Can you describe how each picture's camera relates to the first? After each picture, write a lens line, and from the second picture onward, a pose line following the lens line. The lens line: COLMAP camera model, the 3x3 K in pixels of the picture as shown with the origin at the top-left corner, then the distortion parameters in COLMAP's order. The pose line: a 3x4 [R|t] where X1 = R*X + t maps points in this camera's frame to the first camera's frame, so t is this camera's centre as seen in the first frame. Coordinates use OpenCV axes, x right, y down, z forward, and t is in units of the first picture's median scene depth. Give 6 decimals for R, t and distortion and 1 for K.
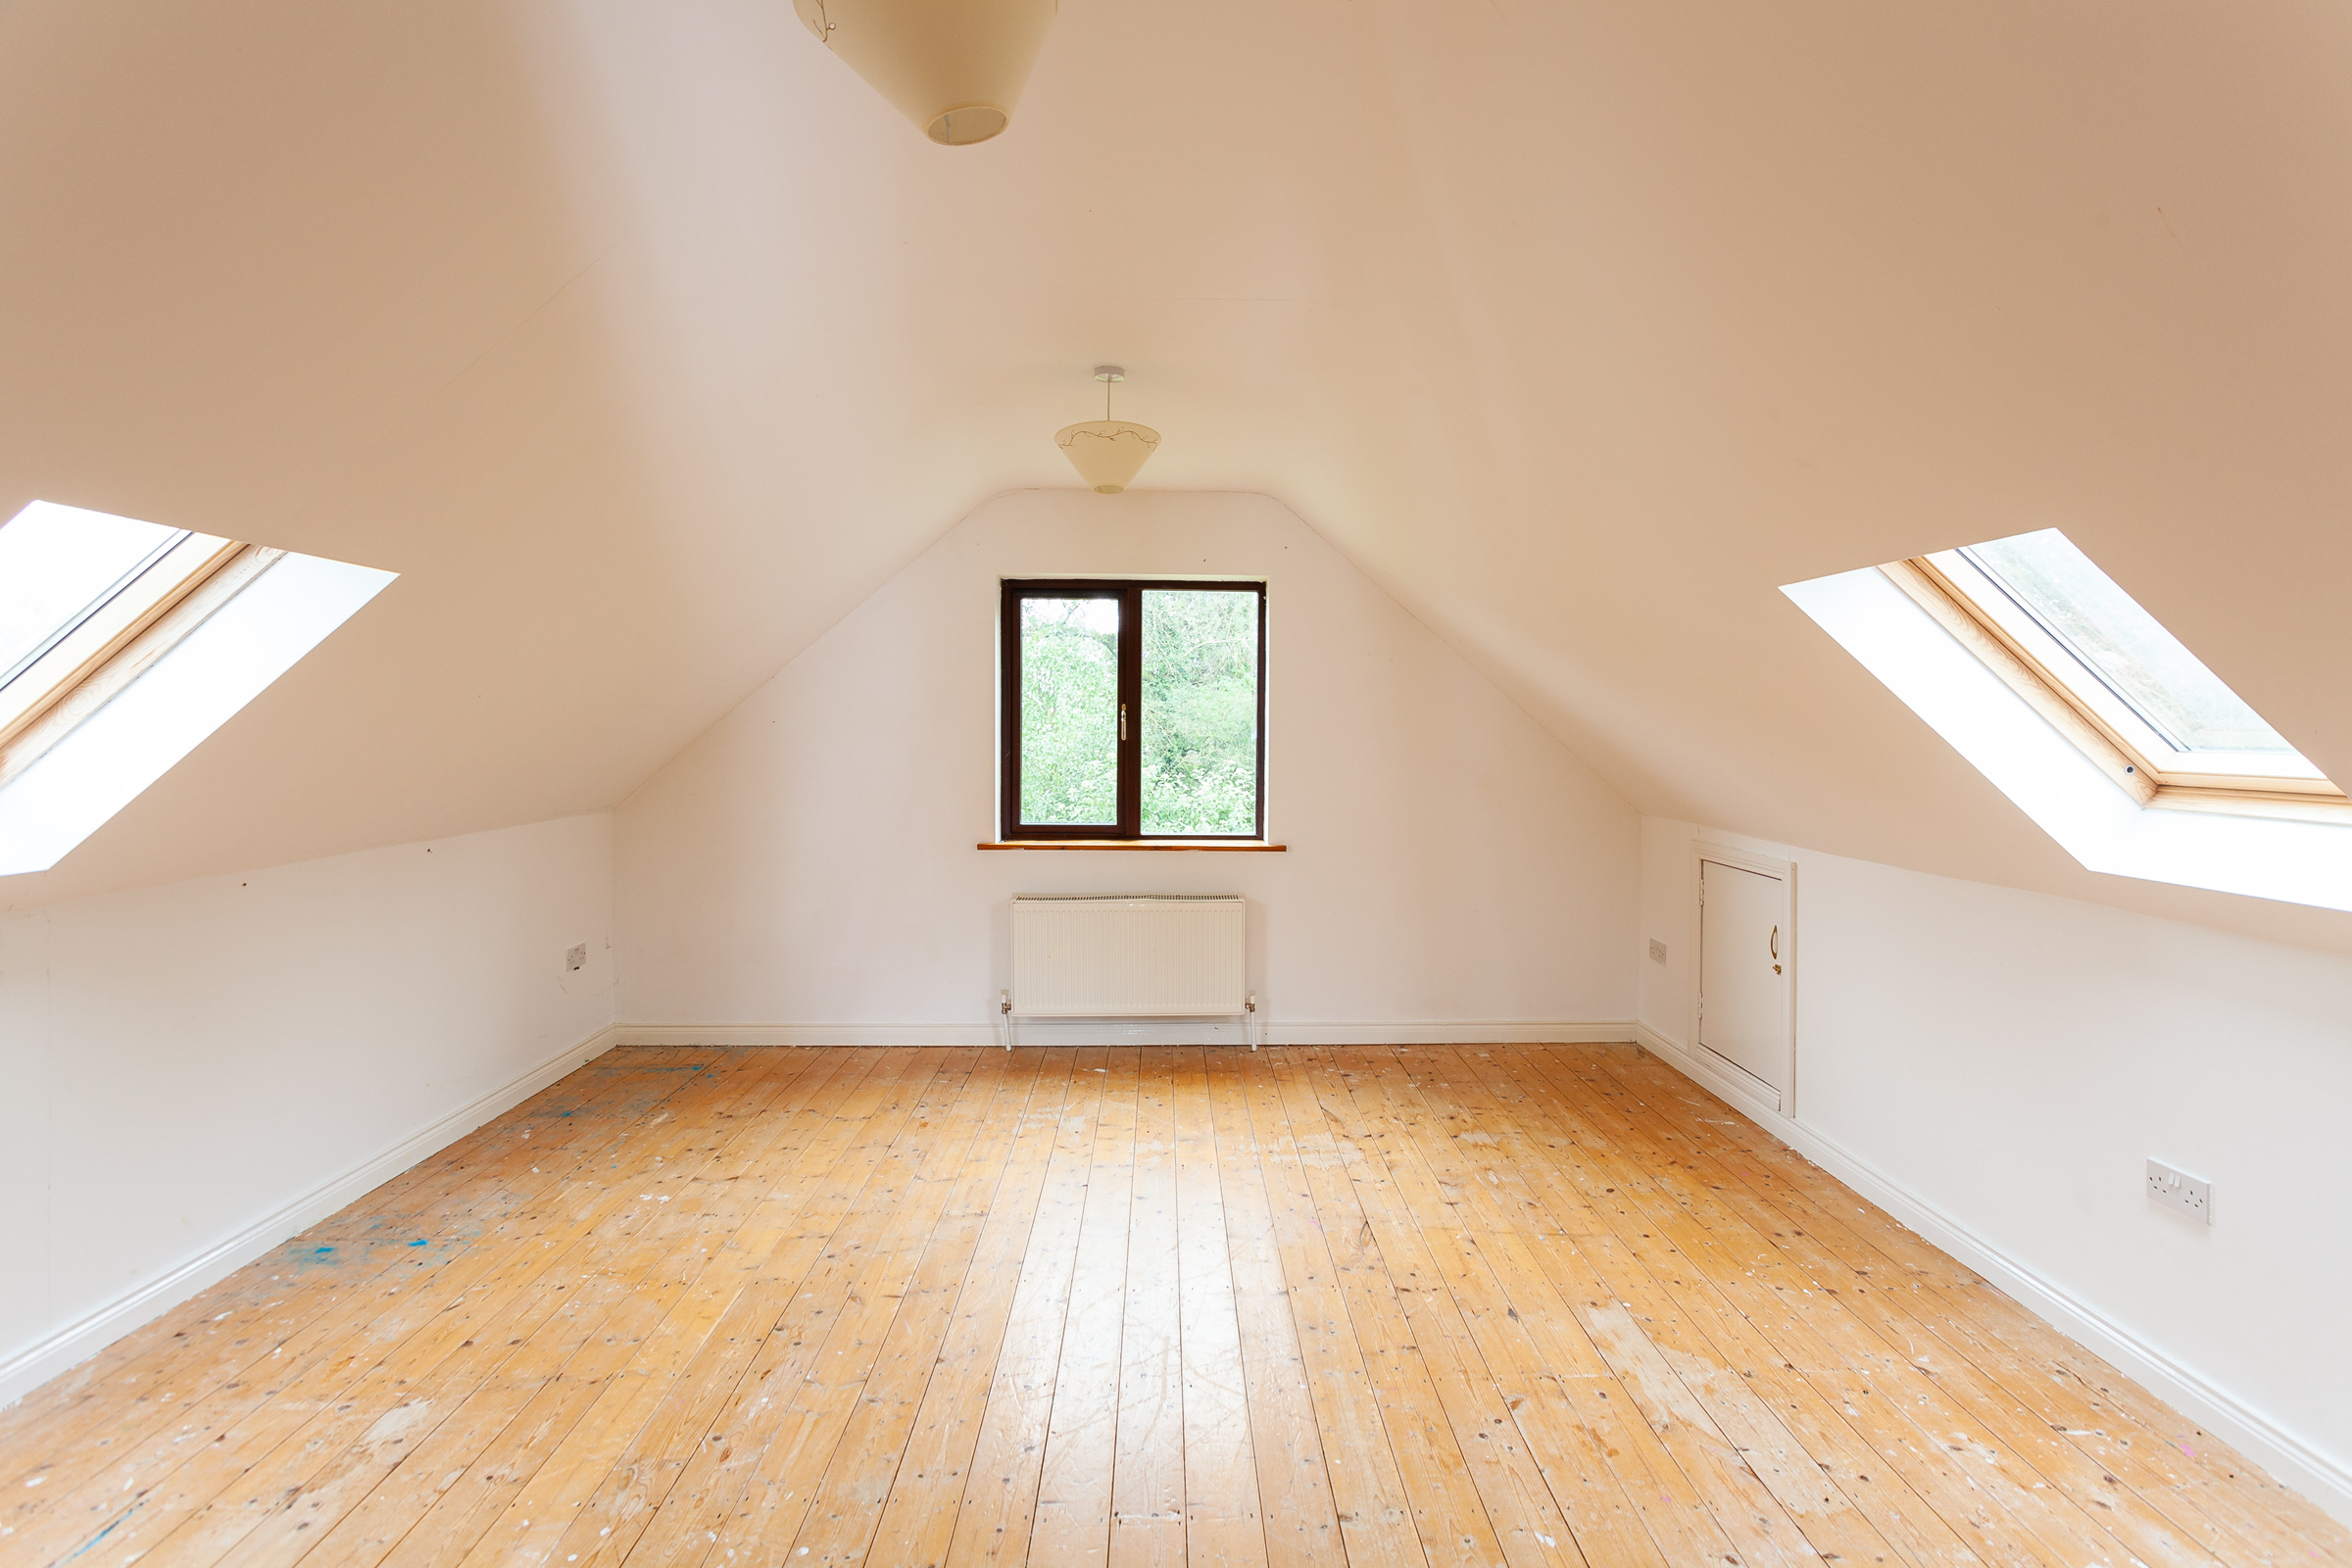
lens RADIAL K [[1151.5, 0, 1176.8], [0, 1151.5, 712.0], [0, 0, 1]] dist [-0.008229, 0.008271]
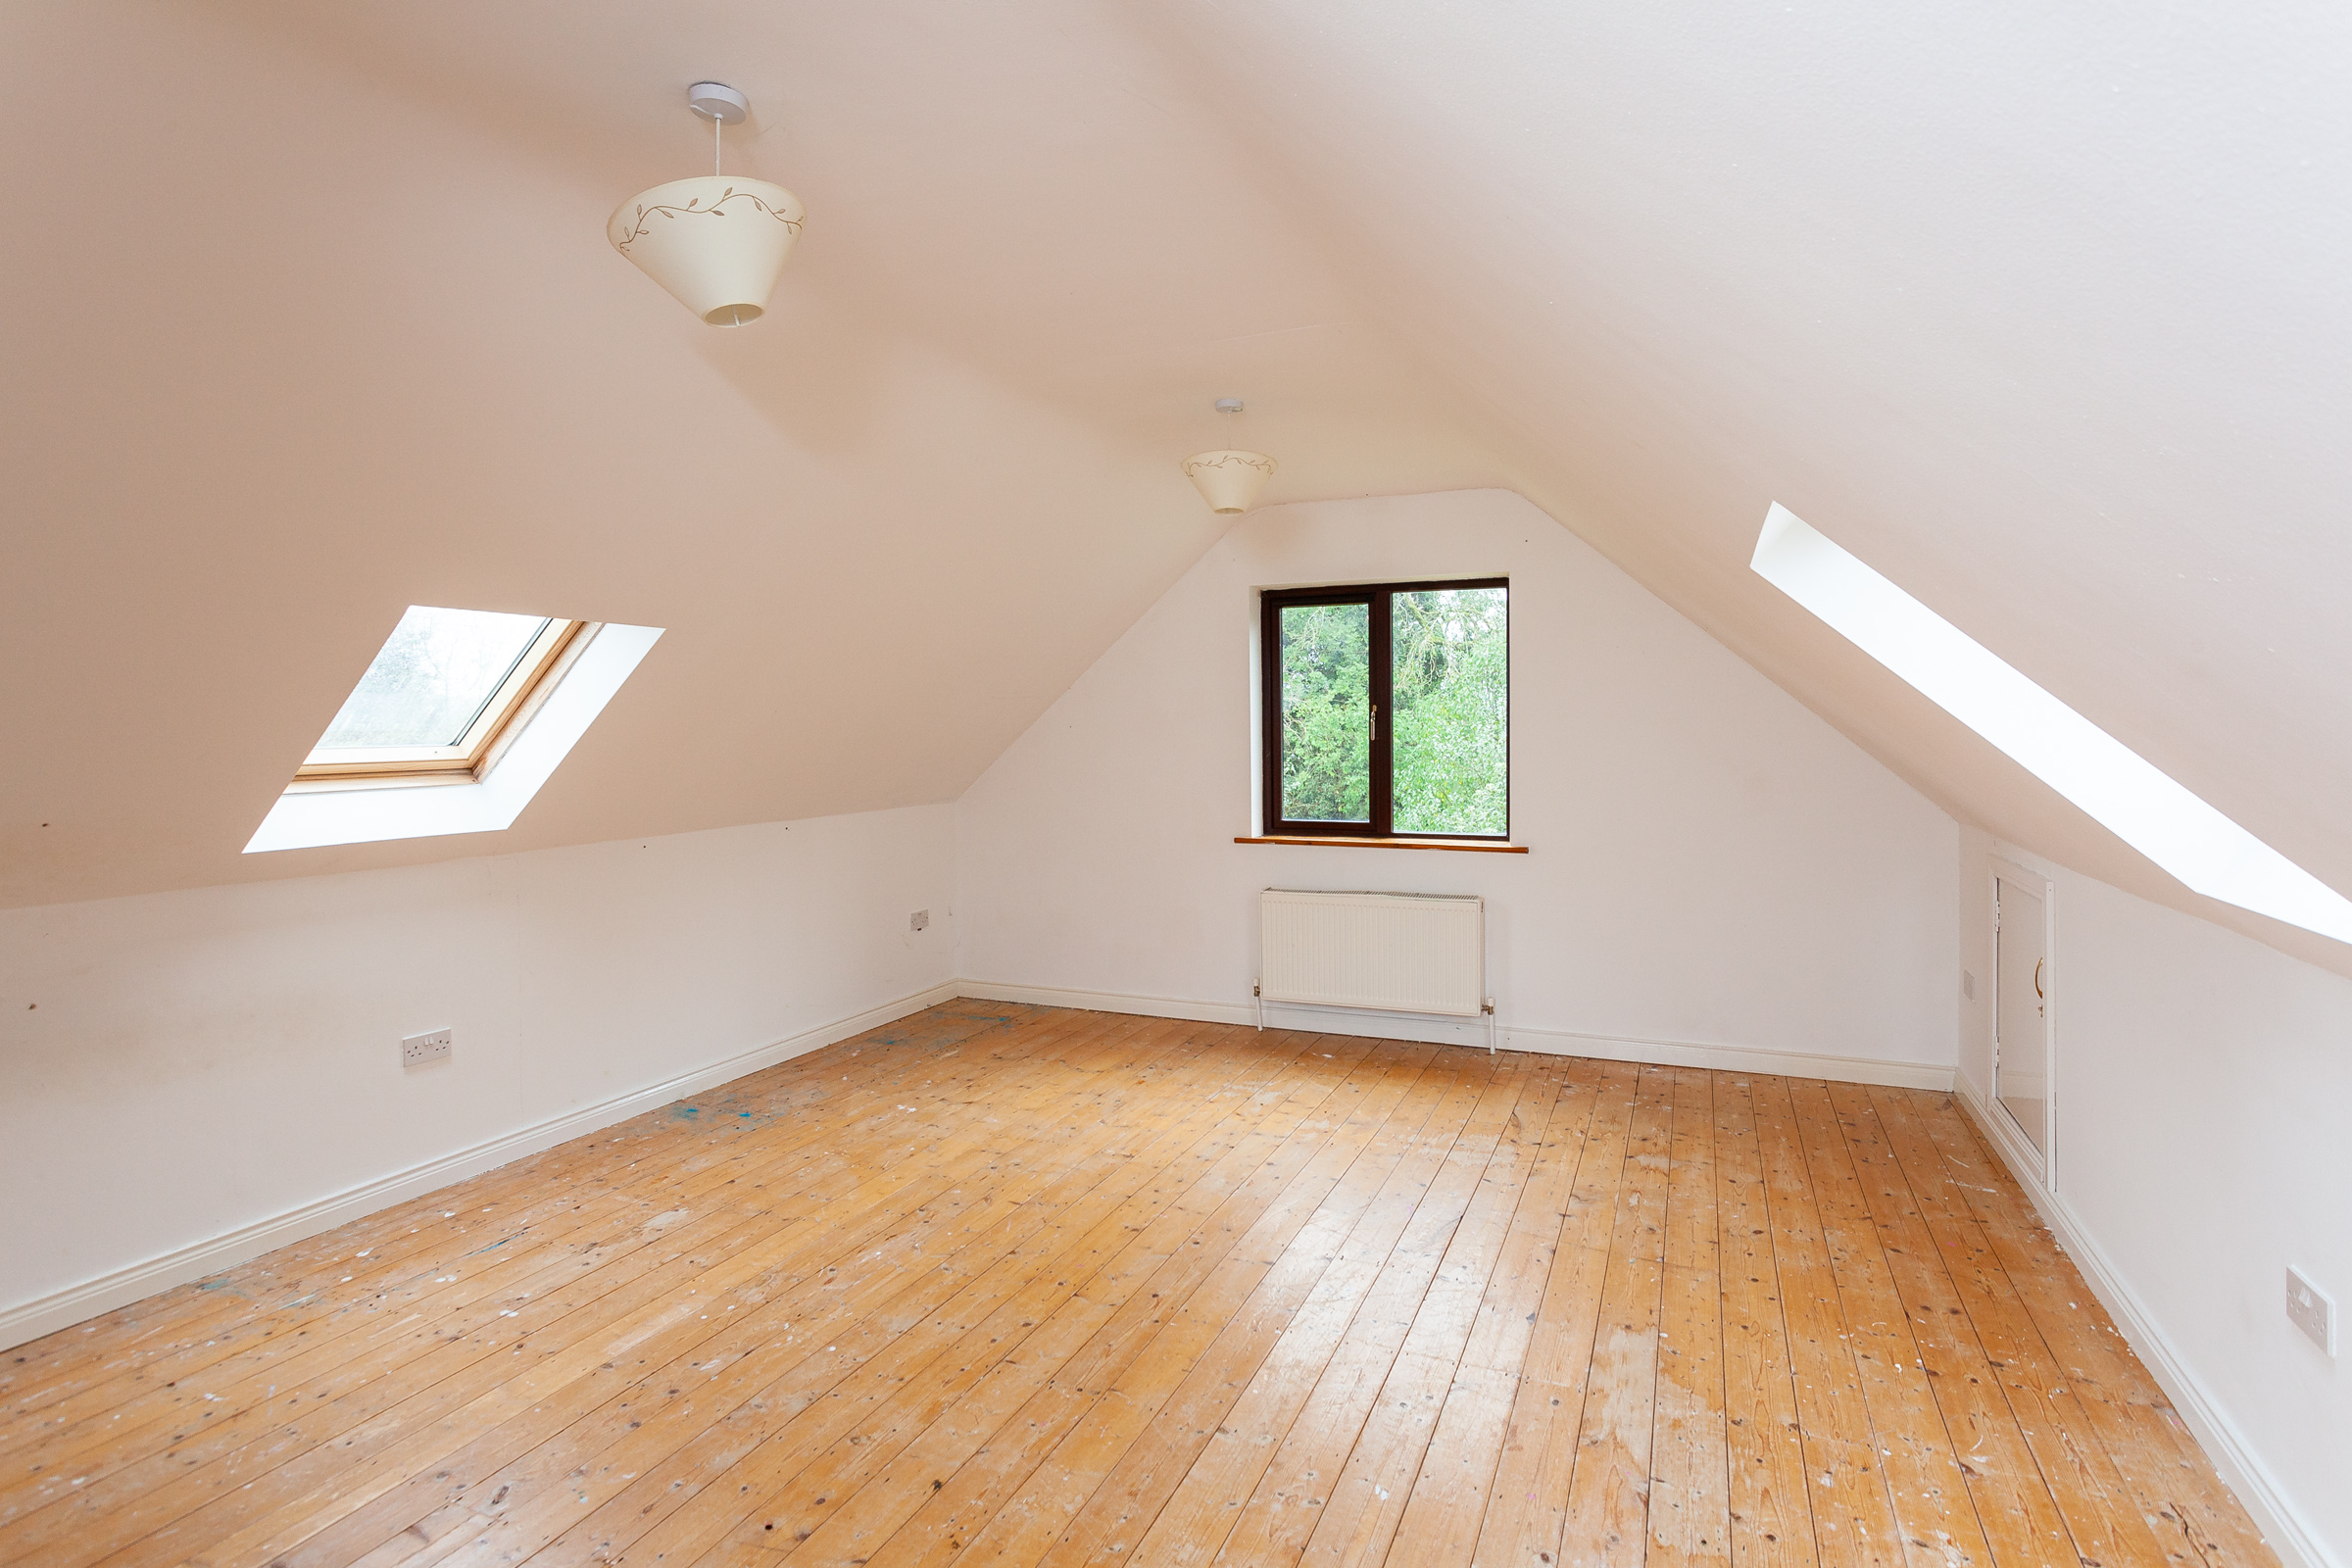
lens RADIAL K [[1184.9, 0, 1180.0], [0, 1184.9, 751.2], [0, 0, 1]] dist [0.003052, 0.006009]
pose [[0.894097, -0.013360, -0.447674, 0.404004], [0.028291, 0.999244, 0.026683, 0.001165], [0.446979, -0.036522, 0.893799, -0.023340]]
